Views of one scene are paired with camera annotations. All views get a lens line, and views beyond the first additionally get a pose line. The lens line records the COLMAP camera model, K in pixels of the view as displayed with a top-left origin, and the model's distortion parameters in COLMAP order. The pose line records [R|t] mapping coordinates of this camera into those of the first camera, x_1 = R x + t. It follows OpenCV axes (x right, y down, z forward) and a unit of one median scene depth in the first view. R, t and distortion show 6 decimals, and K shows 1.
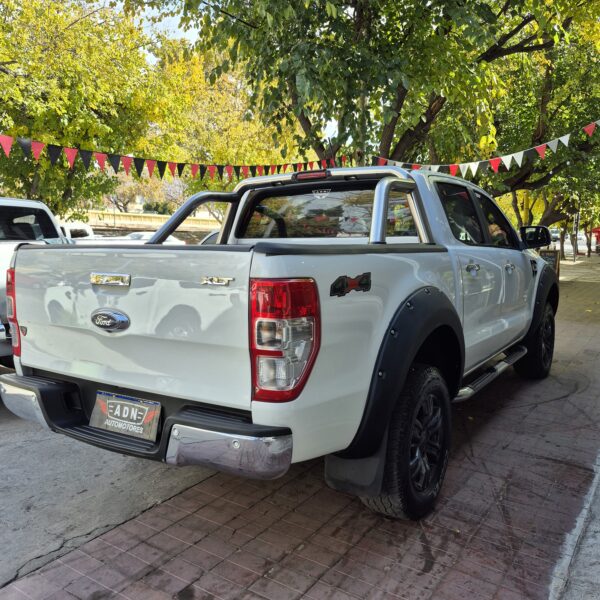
lens RADIAL K [[550.2, 0, 300.2], [0, 550.2, 306.4], [0, 0, 1]] dist [0.127215, -0.183719]
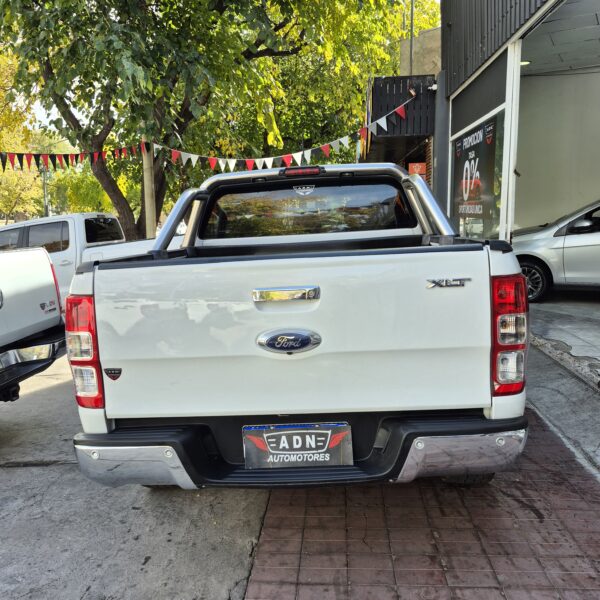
lens RADIAL K [[544.7, 0, 300.0], [0, 544.7, 300.0], [0, 0, 1]] dist [0.122405, -0.172695]
pose [[0.866981, -0.108397, 0.486410, -0.659938], [0.105879, 0.993839, 0.032758, -0.057844], [-0.486964, 0.023100, 0.873116, 0.217673]]
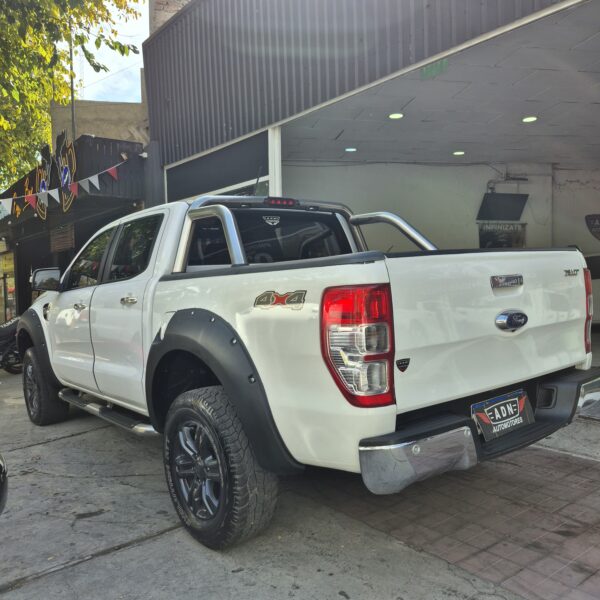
lens RADIAL K [[543.7, 0, 299.1], [0, 543.7, 311.8], [0, 0, 1]] dist [0.085753, -0.111535]
pose [[0.318806, -0.068083, 0.945372, -1.277252], [0.165796, 0.986045, 0.015101, -0.062618], [-0.933207, 0.151924, 0.325645, 0.927094]]
